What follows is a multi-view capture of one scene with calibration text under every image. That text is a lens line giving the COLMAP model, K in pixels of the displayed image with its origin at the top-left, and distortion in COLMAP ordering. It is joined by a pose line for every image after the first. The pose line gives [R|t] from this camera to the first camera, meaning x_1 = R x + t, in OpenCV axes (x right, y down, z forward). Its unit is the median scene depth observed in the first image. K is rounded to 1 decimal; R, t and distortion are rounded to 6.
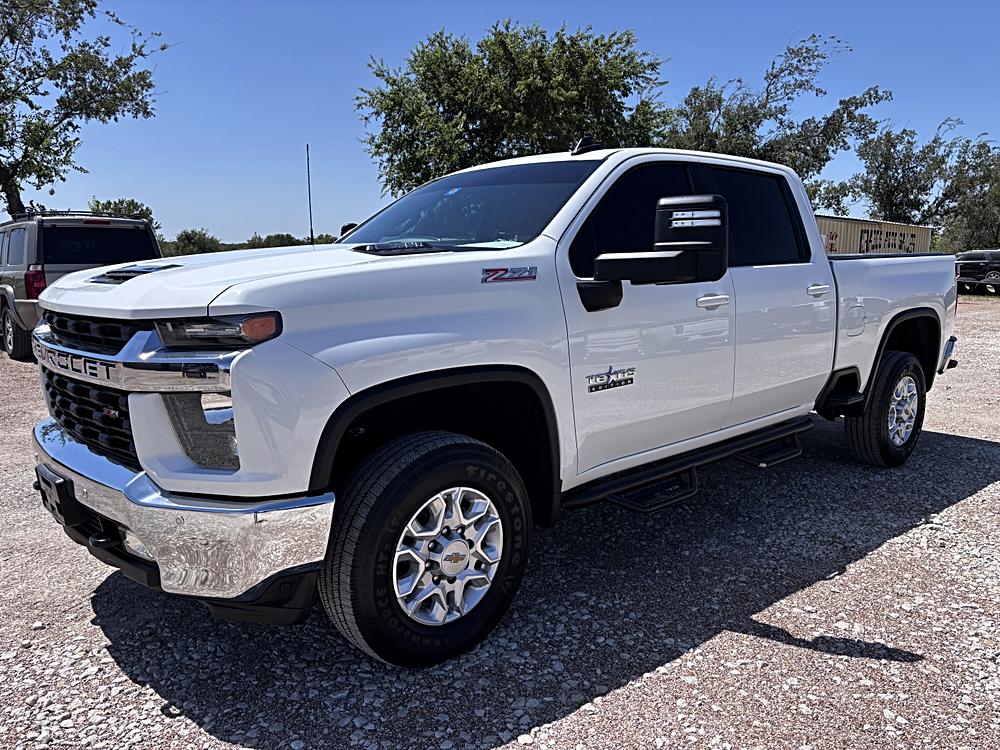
lens RADIAL K [[757.1, 0, 508.9], [0, 757.1, 378.2], [0, 0, 1]] dist [0.052079, -0.048465]
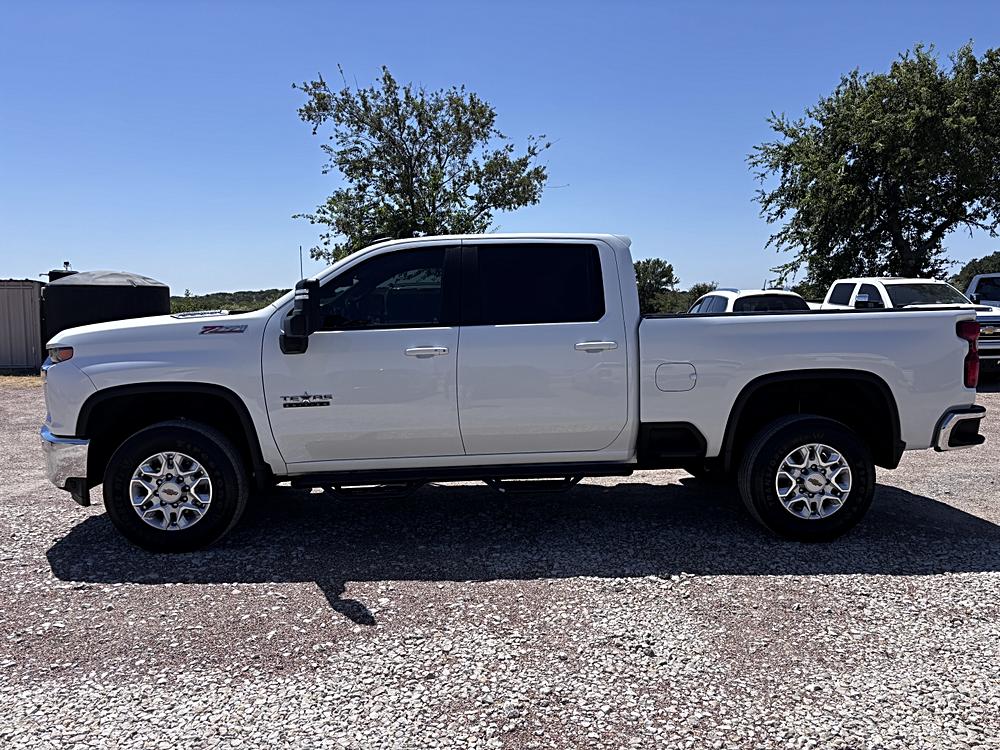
lens RADIAL K [[757.1, 0, 495.2], [0, 757.1, 384.2], [0, 0, 1]] dist [0.052079, -0.048465]
pose [[0.765911, 0.054171, -0.640661, 0.306849], [-0.090544, 0.995602, -0.024062, -0.006465], [0.636540, 0.076437, 0.767447, 0.022860]]
